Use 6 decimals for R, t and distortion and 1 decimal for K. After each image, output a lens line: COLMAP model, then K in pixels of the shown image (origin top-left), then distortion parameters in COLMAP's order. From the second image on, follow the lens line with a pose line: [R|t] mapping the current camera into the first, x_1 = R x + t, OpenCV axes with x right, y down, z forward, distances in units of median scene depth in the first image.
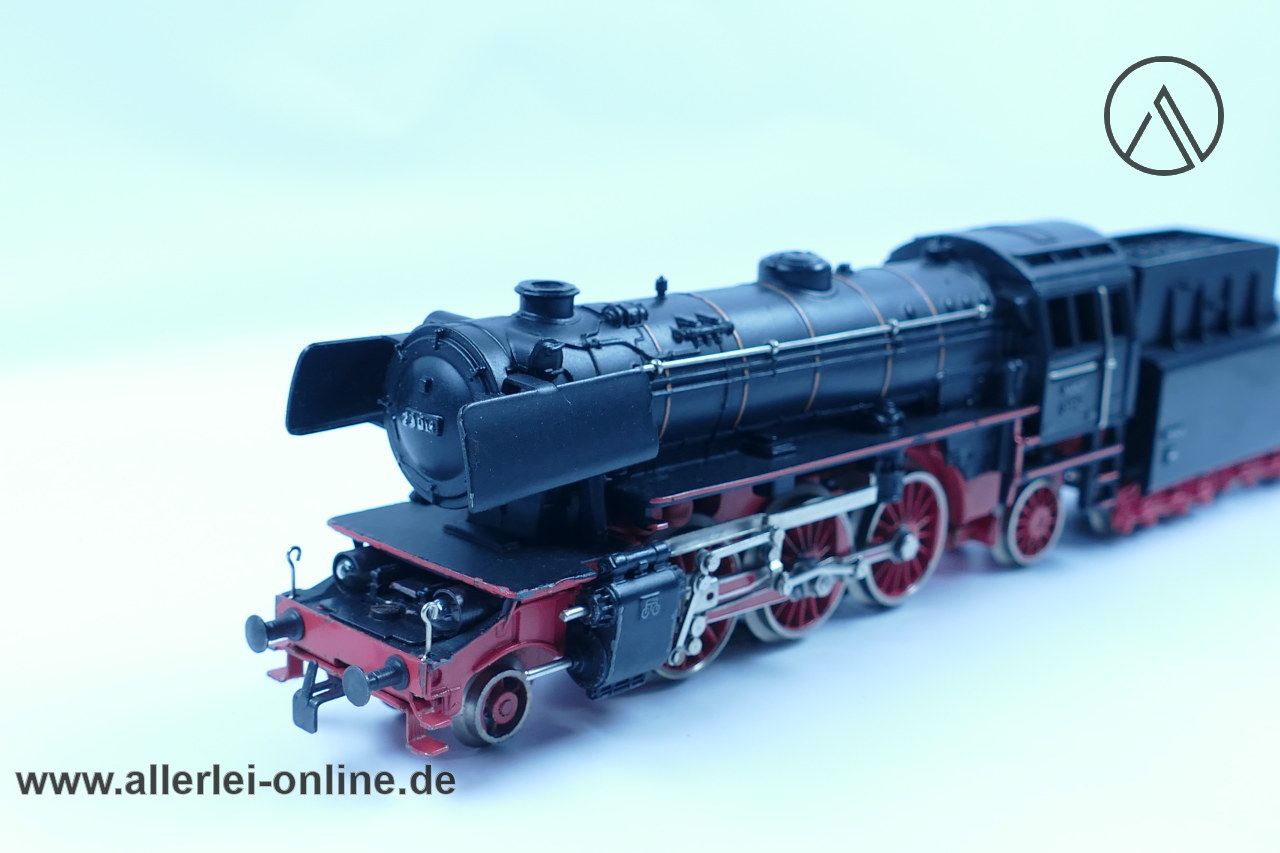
lens RADIAL K [[1891.0, 0, 640.0], [0, 1891.0, 426.5], [0, 0, 1]] dist [-0.029797, 0.043397]
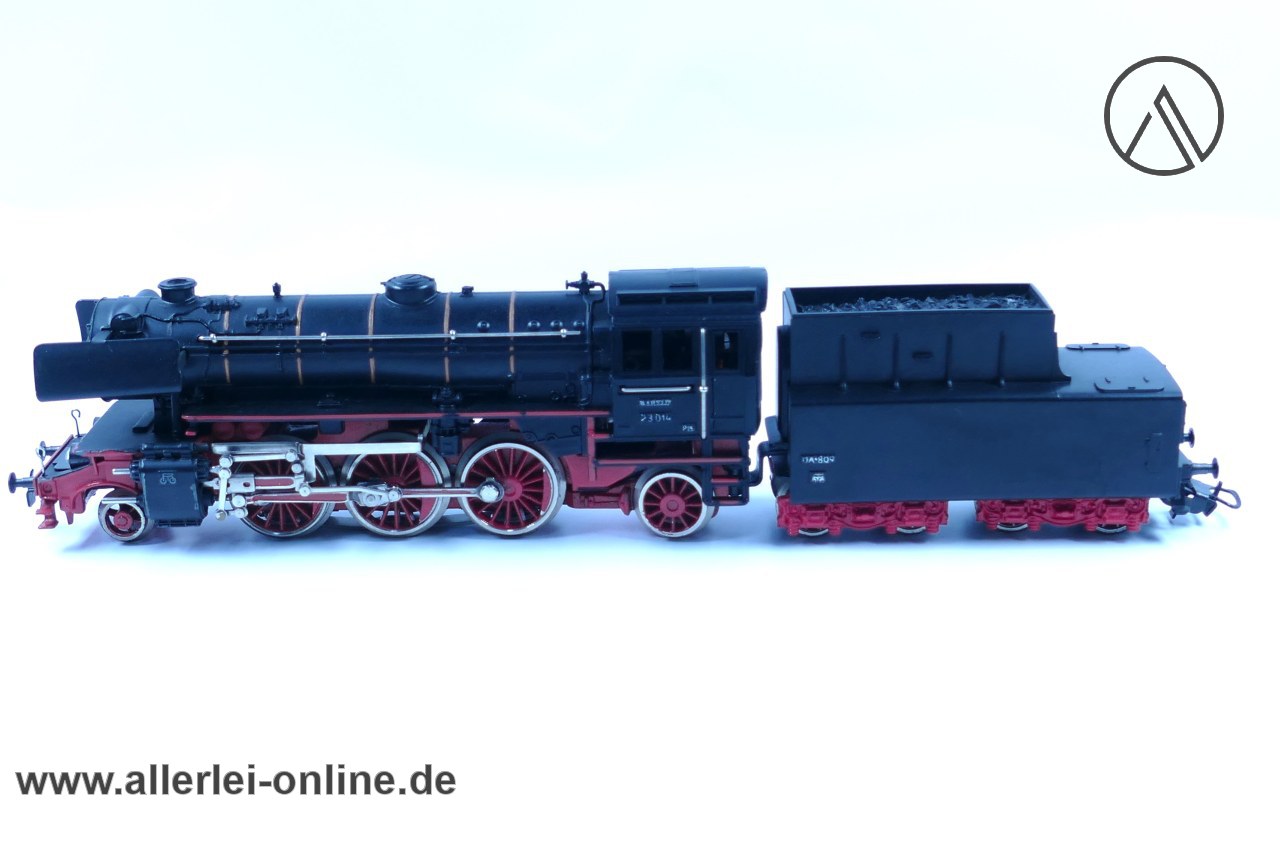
lens RADIAL K [[1891.0, 0, 640.0], [0, 1891.0, 426.5], [0, 0, 1]] dist [-0.029797, 0.043397]
pose [[0.672856, 0.168274, -0.720381, 1.318416], [-0.121835, 0.985695, 0.116451, -0.174826], [0.729672, 0.009413, 0.683732, 0.134086]]
